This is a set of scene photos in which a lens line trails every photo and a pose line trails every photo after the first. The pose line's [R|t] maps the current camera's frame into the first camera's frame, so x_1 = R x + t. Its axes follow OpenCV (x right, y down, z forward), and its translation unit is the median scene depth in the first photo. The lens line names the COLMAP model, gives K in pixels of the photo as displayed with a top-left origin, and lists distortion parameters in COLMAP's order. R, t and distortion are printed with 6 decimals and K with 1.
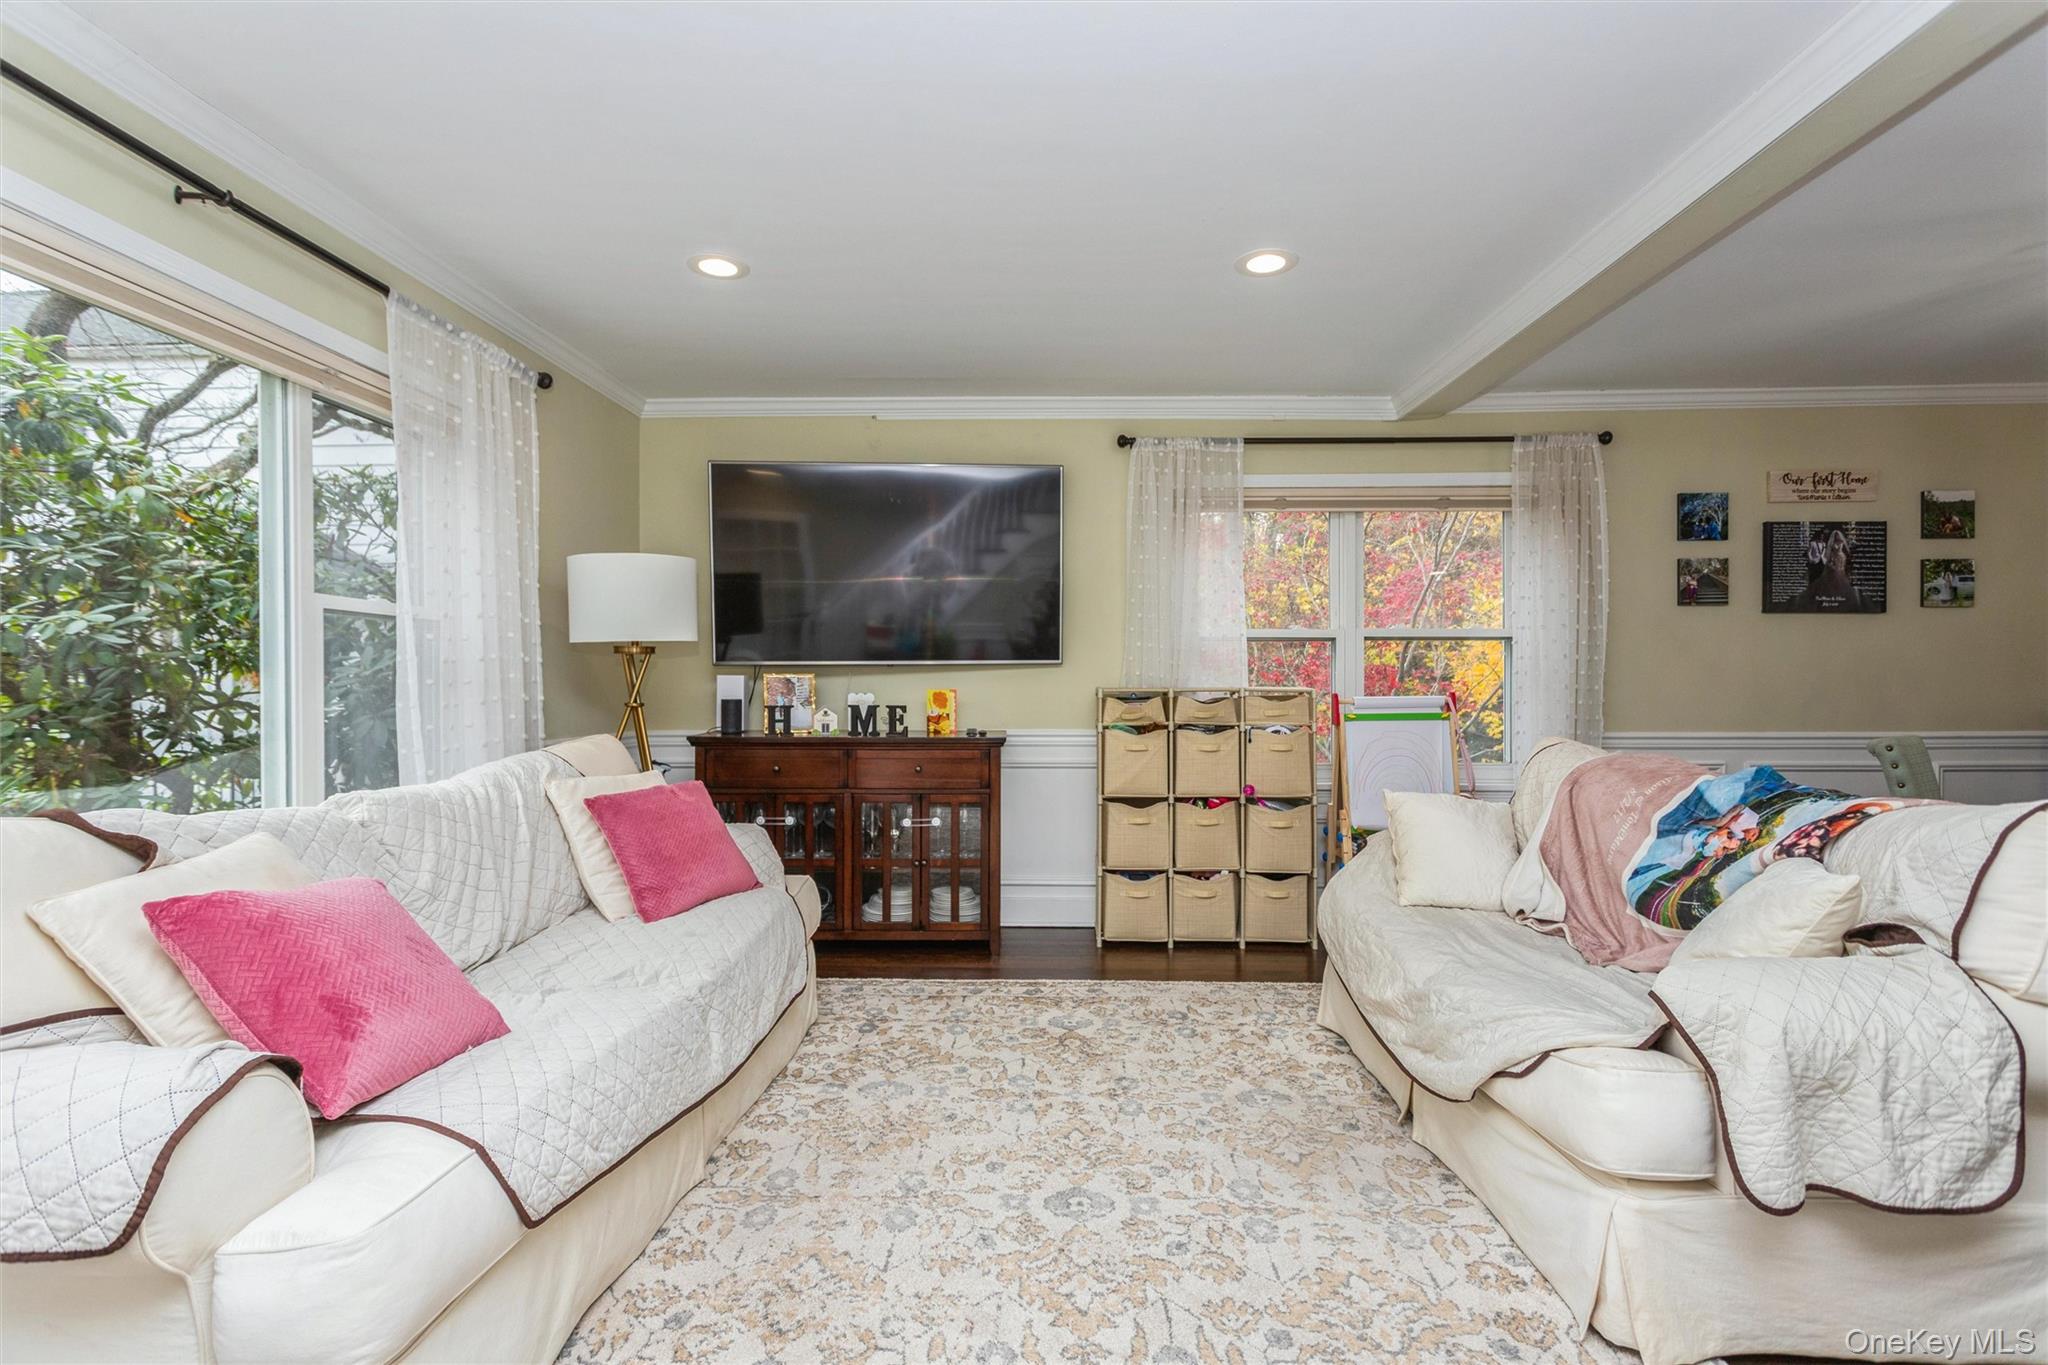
lens RADIAL K [[970.1, 0, 1009.2], [0, 970.1, 683.4], [0, 0, 1]] dist [0.004451, 0.001183]
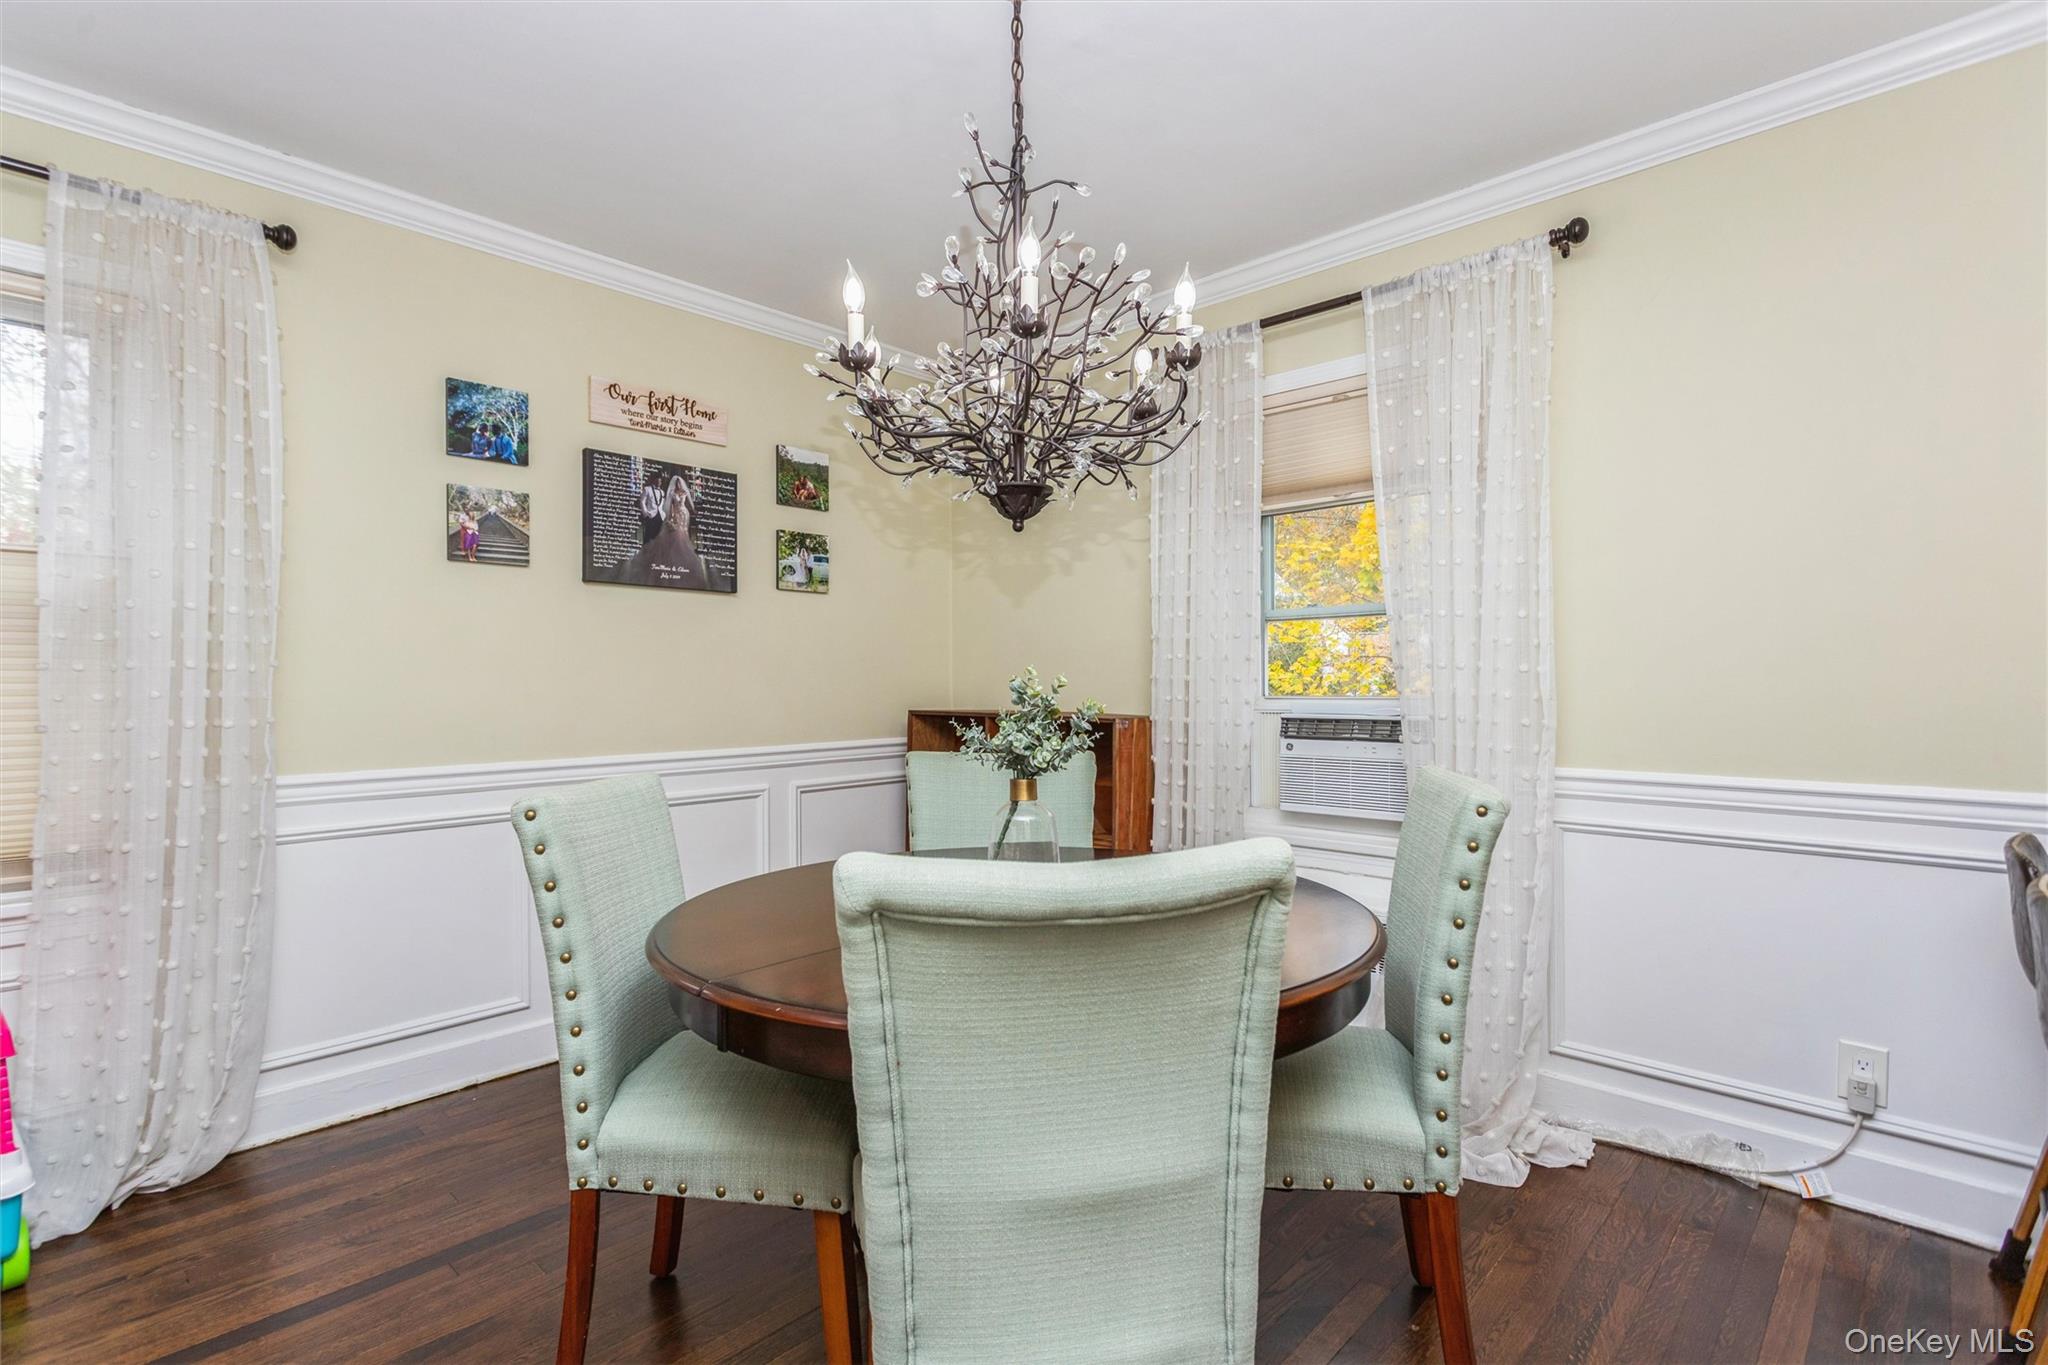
lens RADIAL K [[970.1, 0, 1019.0], [0, 970.1, 685.2], [0, 0, 1]] dist [0.004451, 0.001183]
pose [[0.660432, -0.004681, 0.750871, 0.490775], [0.004466, 0.999987, 0.002306, -0.000855], [-0.750873, 0.001831, 0.660445, 0.340797]]
